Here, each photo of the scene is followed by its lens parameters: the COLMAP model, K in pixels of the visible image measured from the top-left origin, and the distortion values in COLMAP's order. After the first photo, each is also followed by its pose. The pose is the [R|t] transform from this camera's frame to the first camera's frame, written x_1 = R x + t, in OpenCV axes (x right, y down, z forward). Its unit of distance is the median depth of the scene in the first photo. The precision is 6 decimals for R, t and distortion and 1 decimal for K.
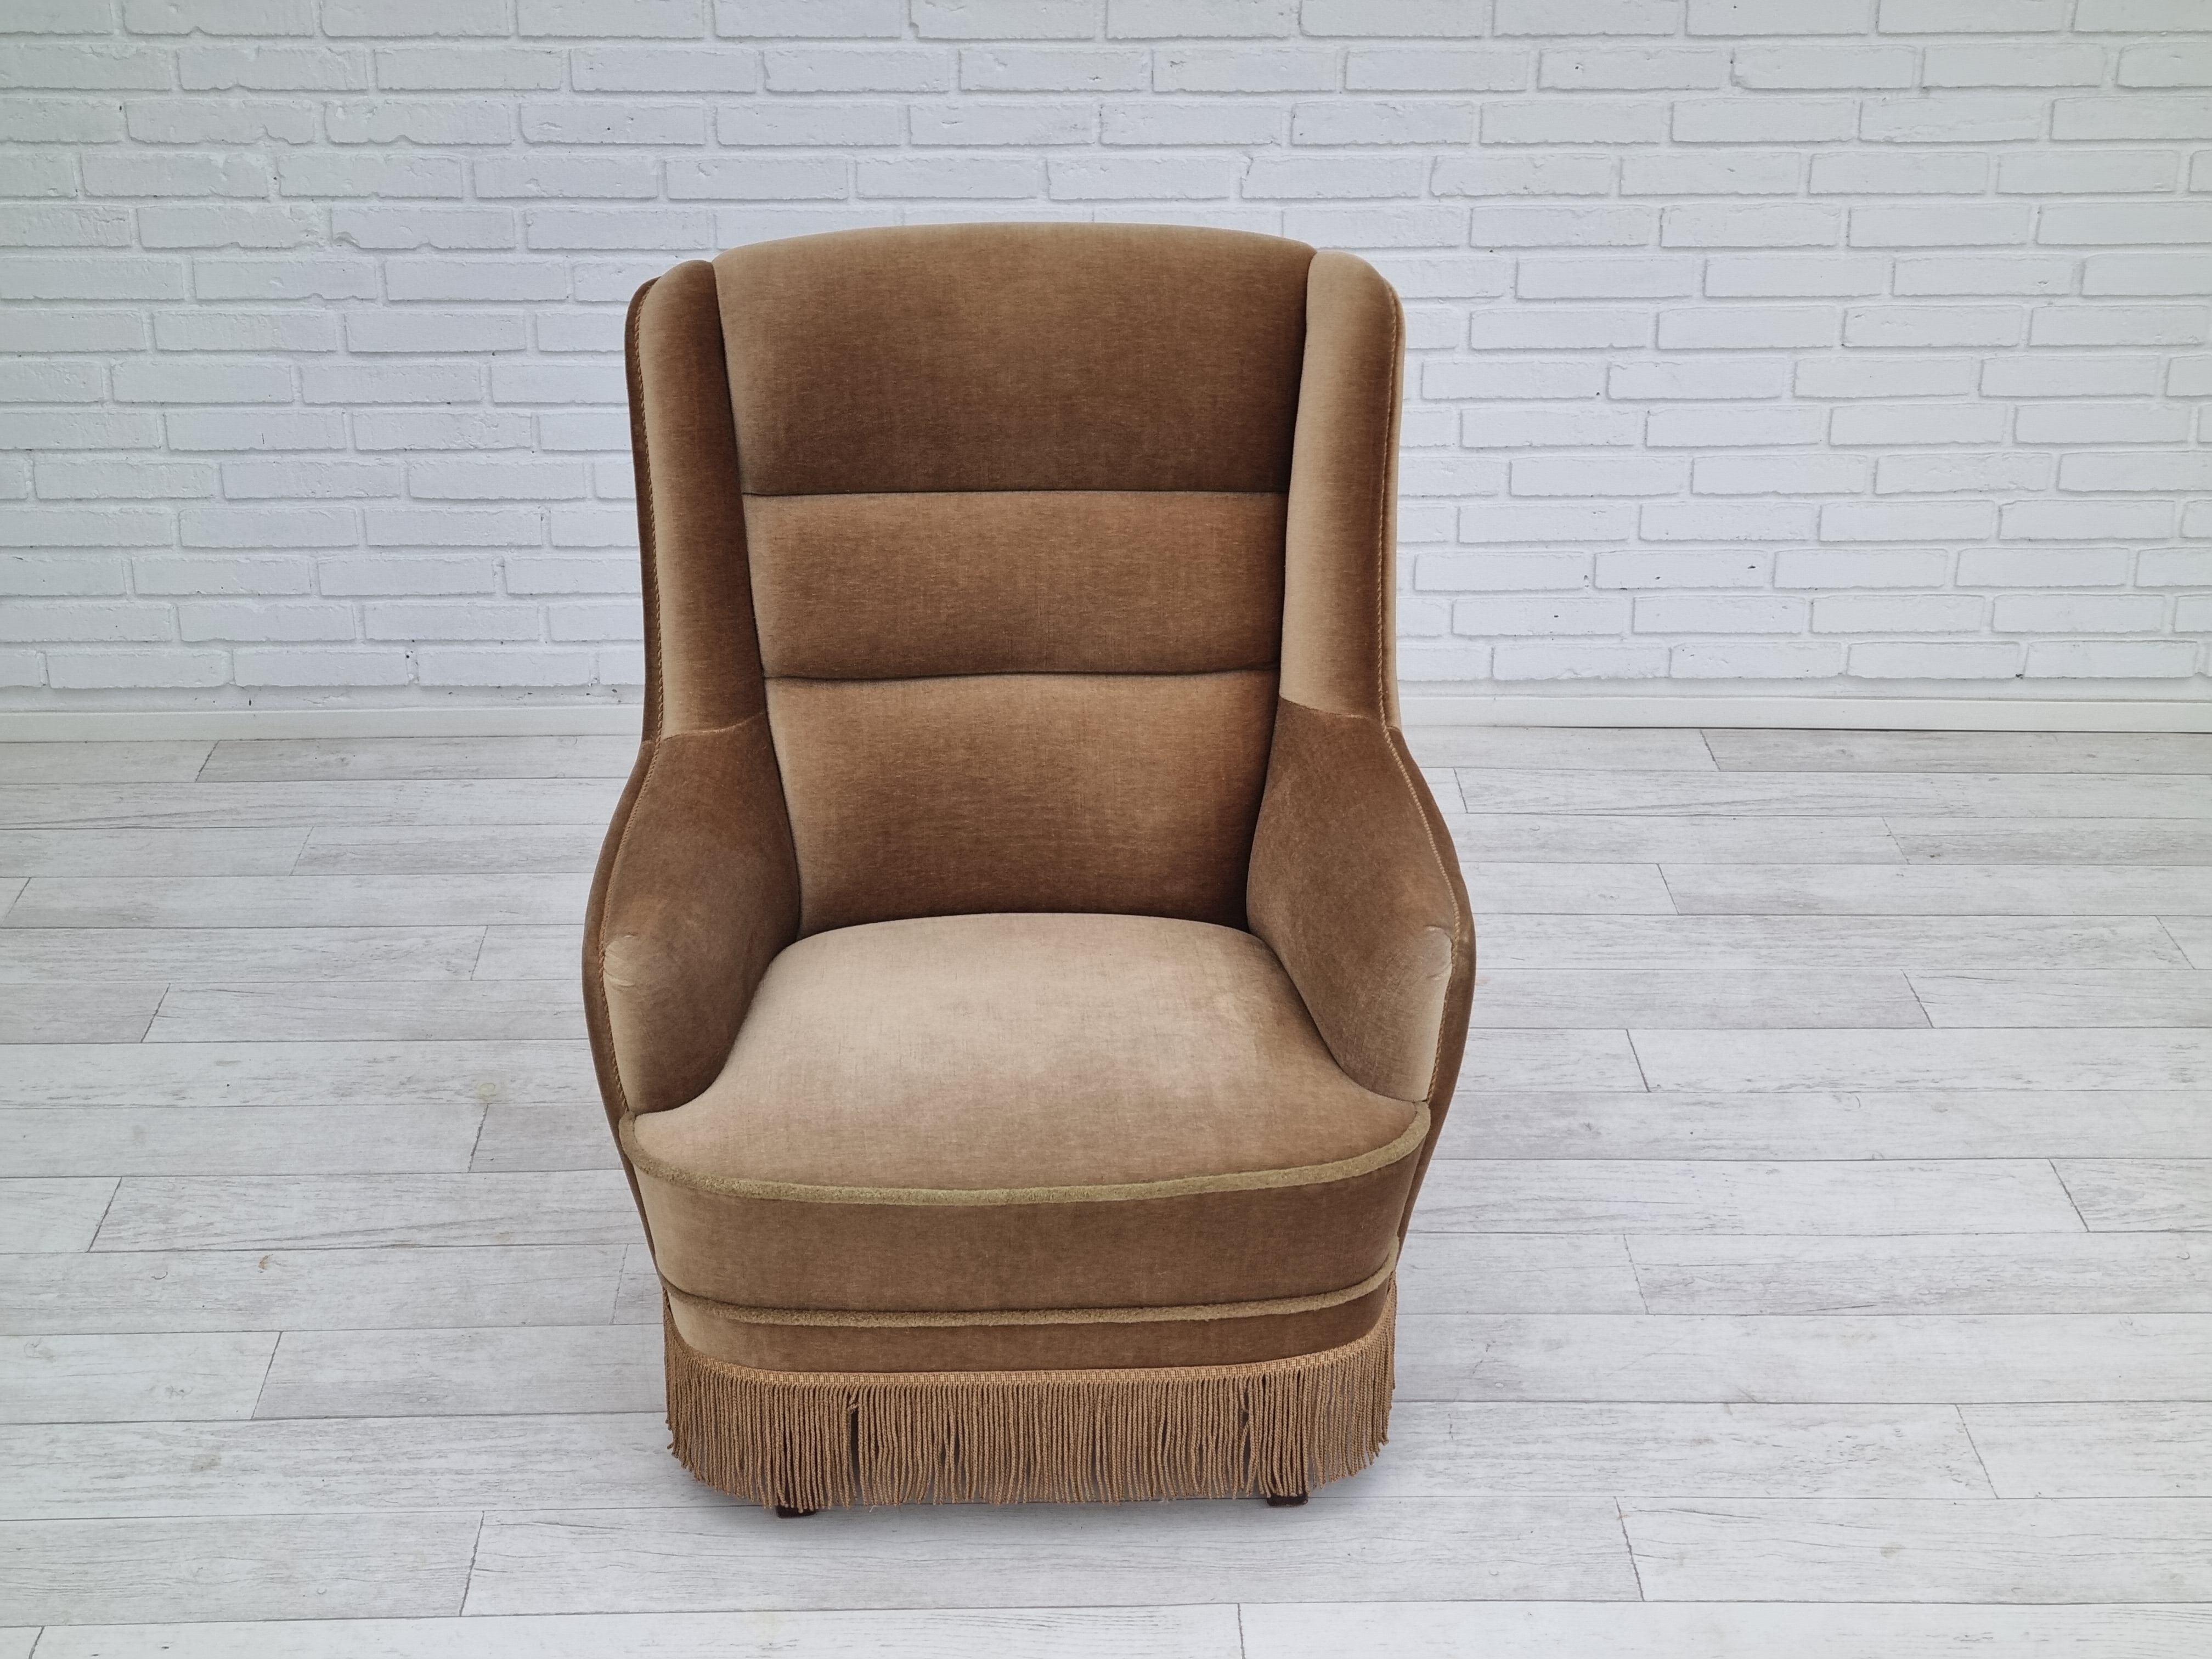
lens RADIAL K [[3257.2, 0, 1101.5], [0, 3257.2, 804.3], [0, 0, 1]] dist [0.107604, -0.336938]
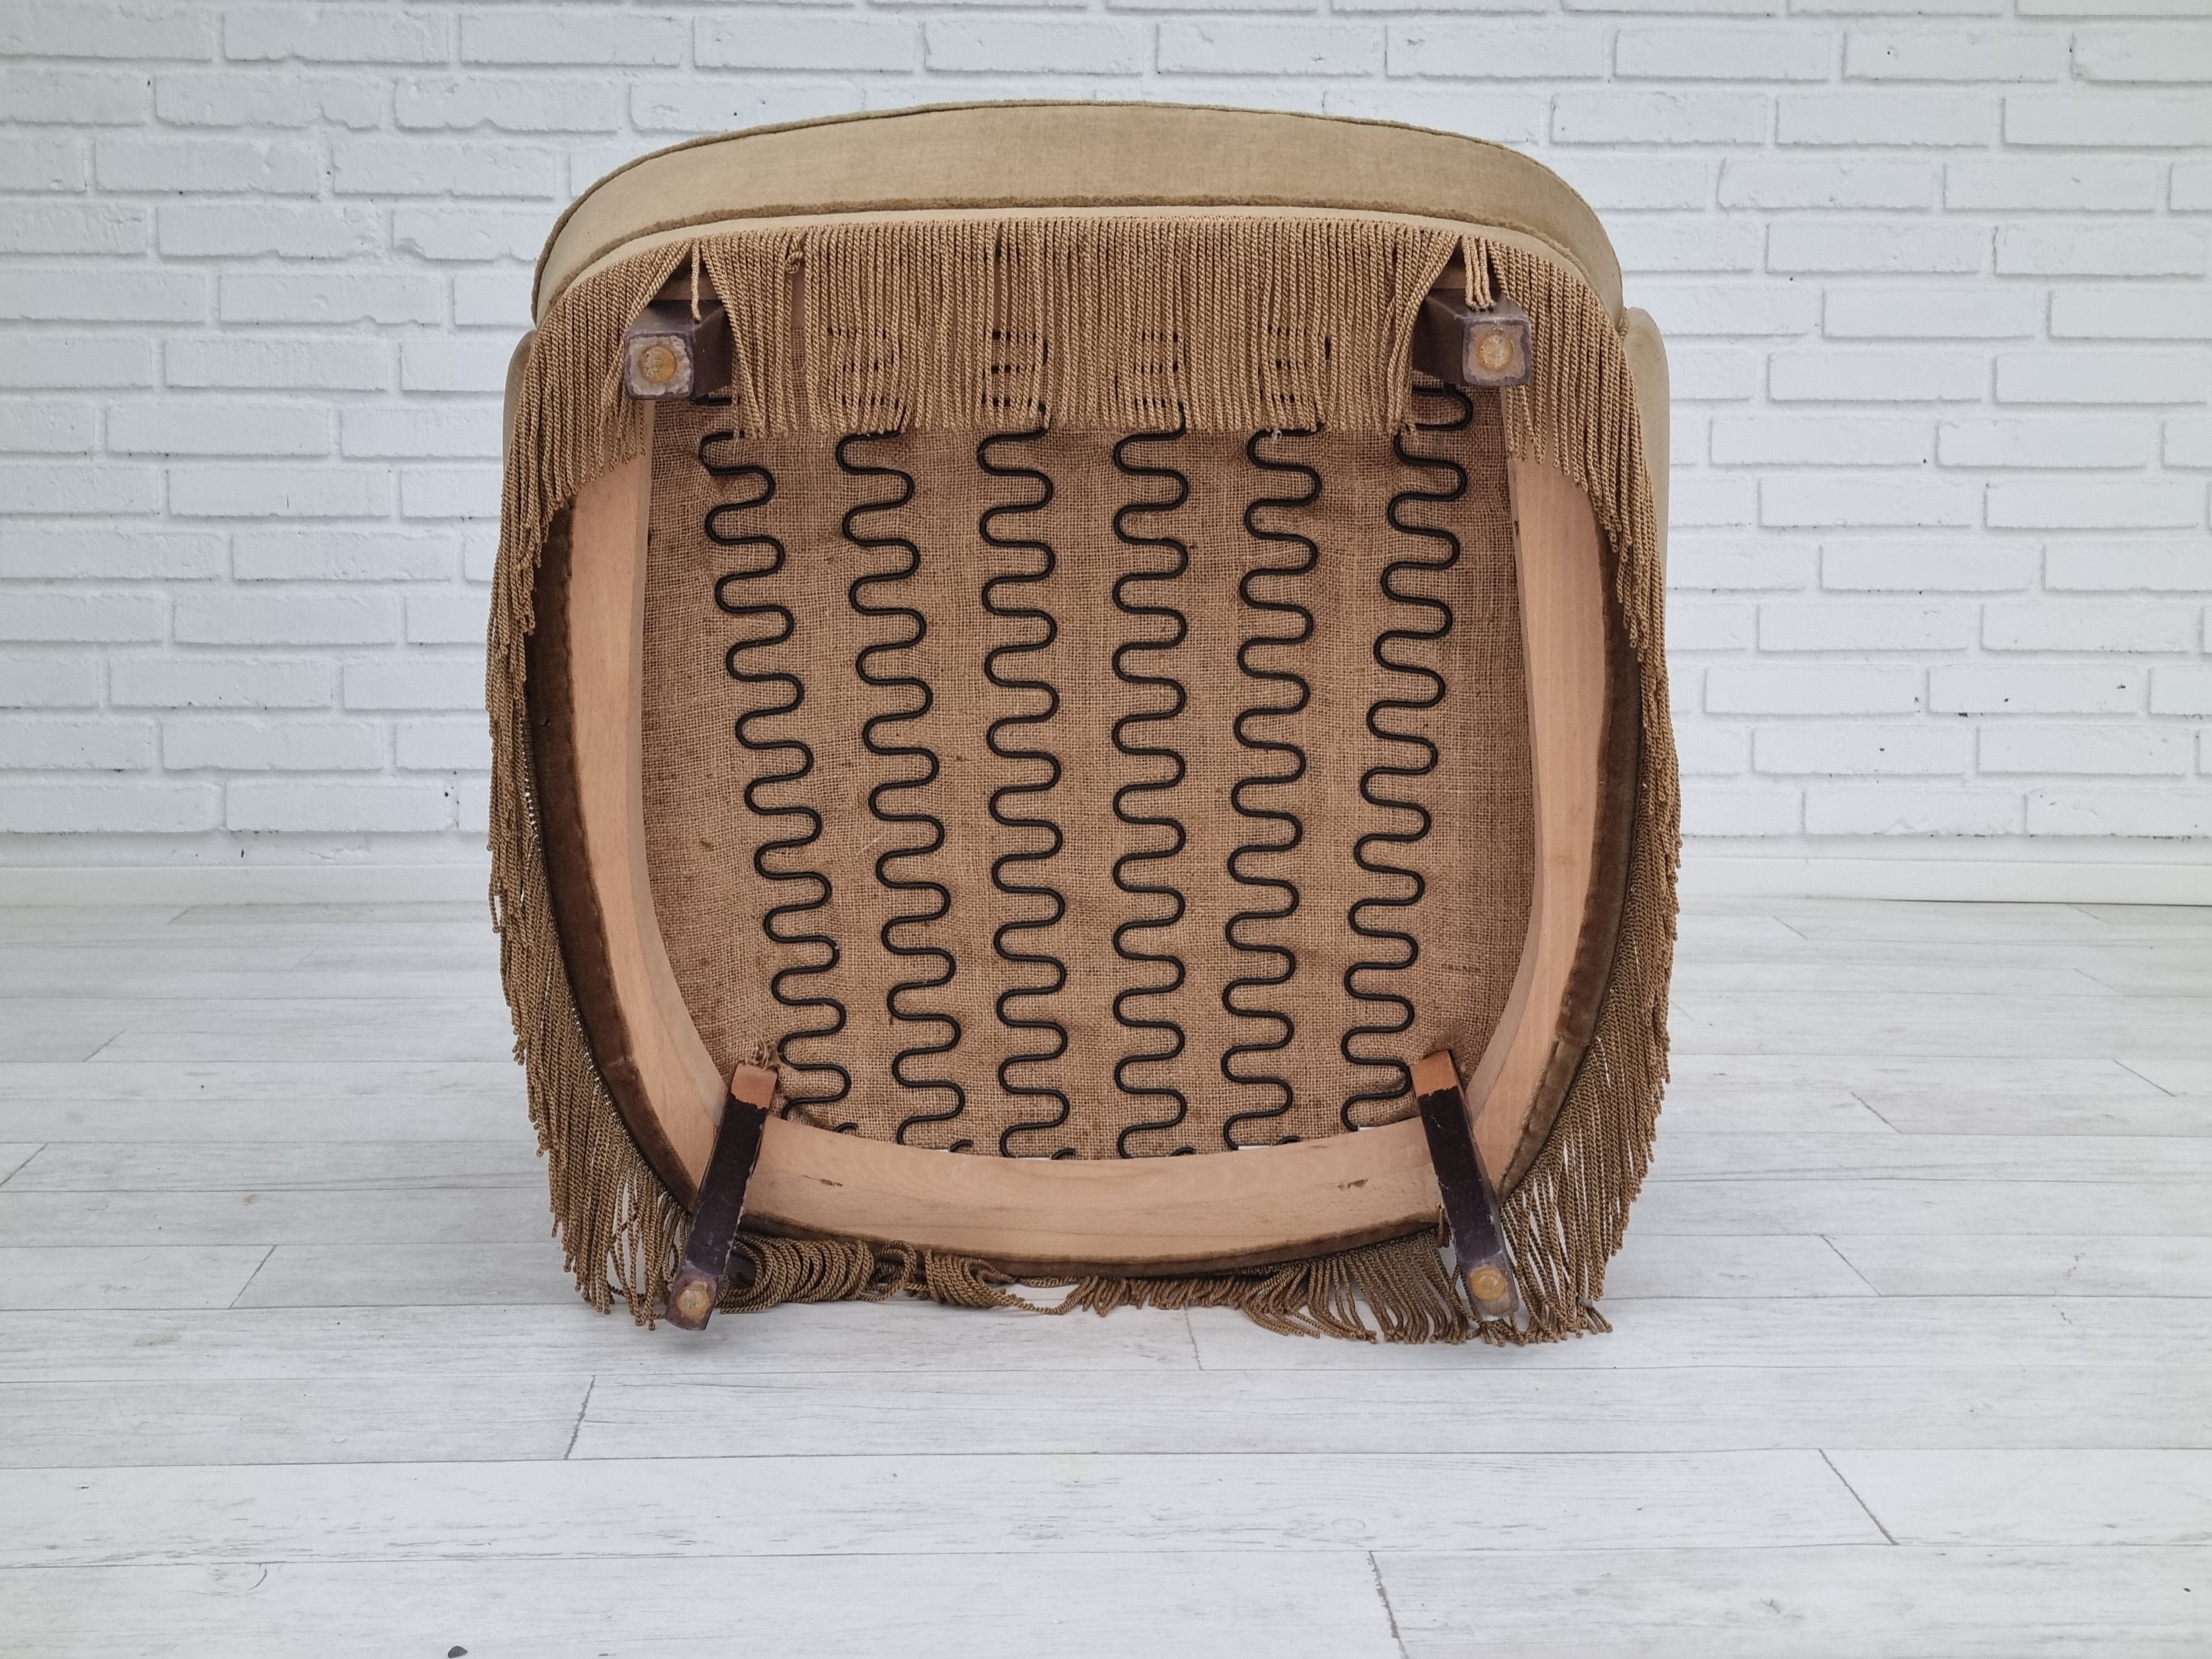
lens RADIAL K [[3306.5, 0, 1106.2], [0, 3306.5, 781.5], [0, 0, 1]] dist [0.105659, -0.310020]
pose [[0.999859, 0.000919, 0.016759, -0.070122], [0.004201, 0.953019, -0.302881, 0.211824], [-0.016250, 0.302909, 0.952881, 0.244585]]
